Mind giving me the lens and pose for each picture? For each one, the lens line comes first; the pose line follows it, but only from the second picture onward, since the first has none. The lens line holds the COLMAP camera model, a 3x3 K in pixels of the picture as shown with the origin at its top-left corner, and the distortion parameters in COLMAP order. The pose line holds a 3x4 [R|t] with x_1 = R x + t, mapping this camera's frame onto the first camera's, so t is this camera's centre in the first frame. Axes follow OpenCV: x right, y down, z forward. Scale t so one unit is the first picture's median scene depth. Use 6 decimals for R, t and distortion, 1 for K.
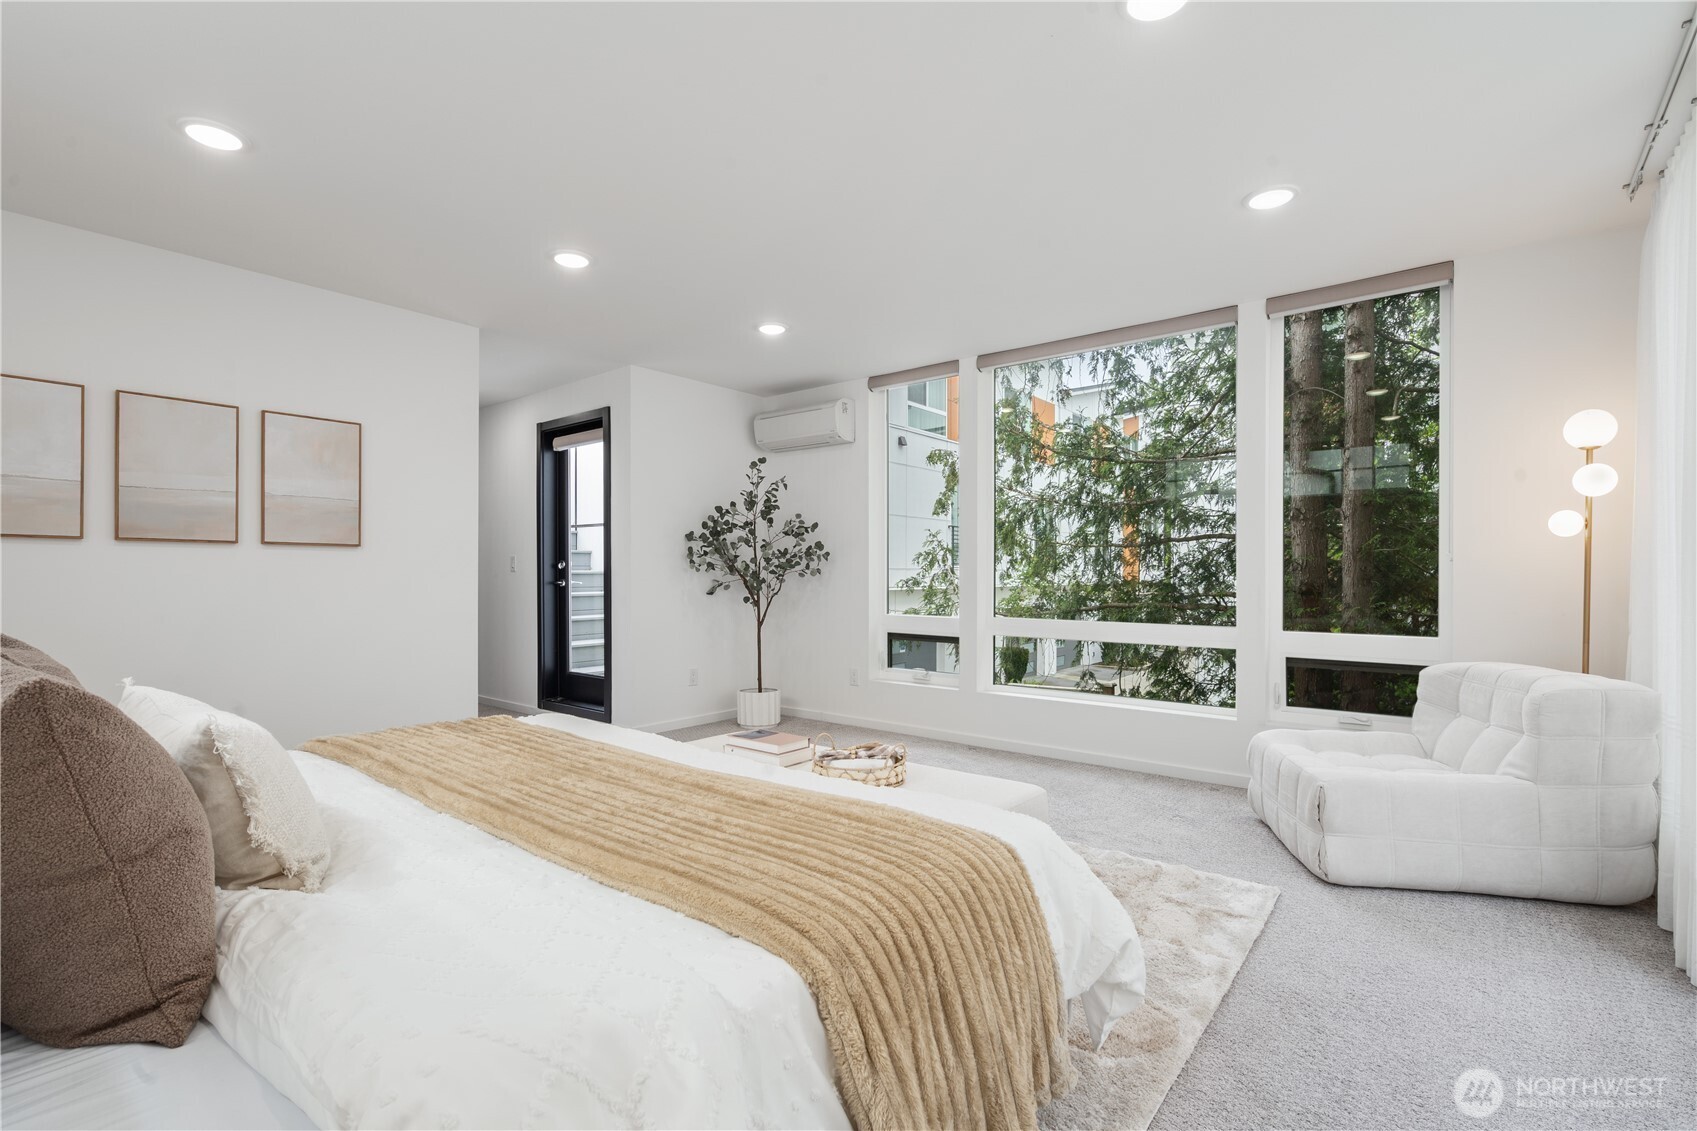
lens RADIAL K [[789.5, 0, 852.3], [0, 789.5, 565.7], [0, 0, 1]] dist [-0.000794, 0.000023]
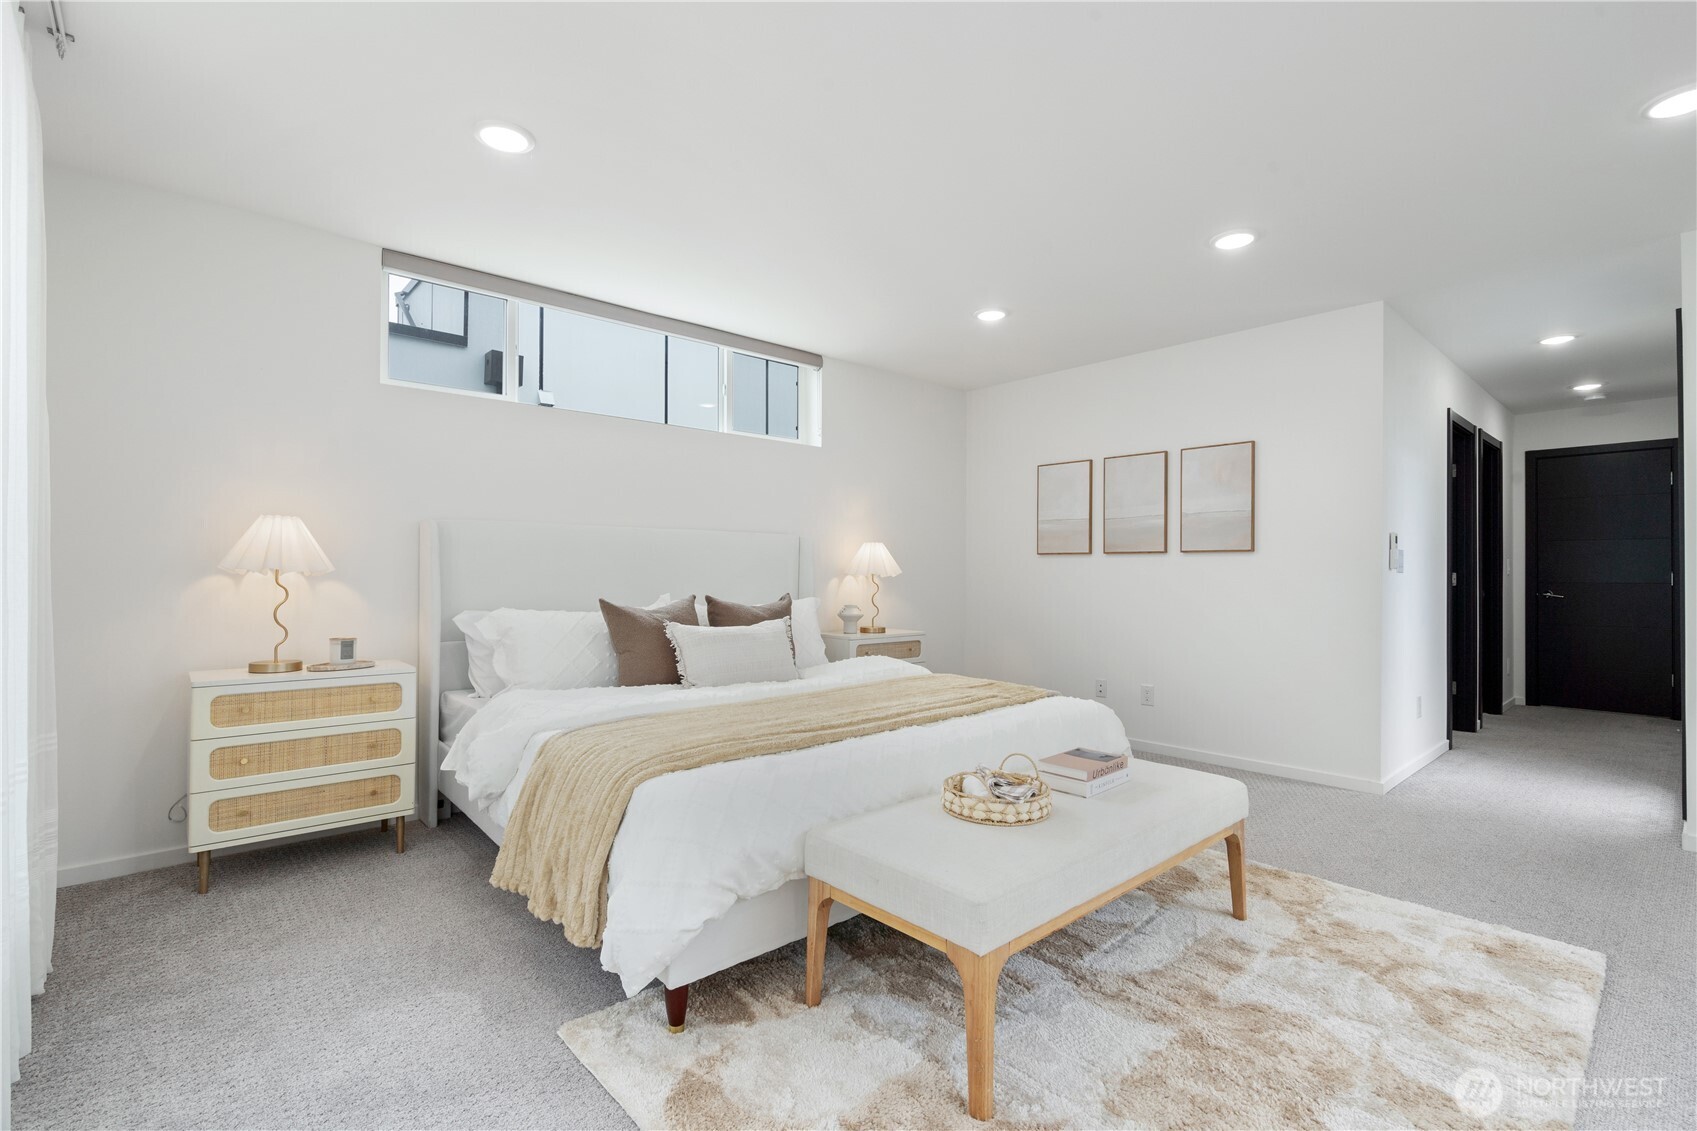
lens RADIAL K [[789.5, 0, 852.3], [0, 789.5, 565.7], [0, 0, 1]] dist [-0.000794, 0.000023]
pose [[-0.149742, -0.014322, -0.988621, 0.599634], [0.004463, 0.999875, -0.015161, 0.012638], [0.988715, -0.006683, -0.149659, 0.607942]]
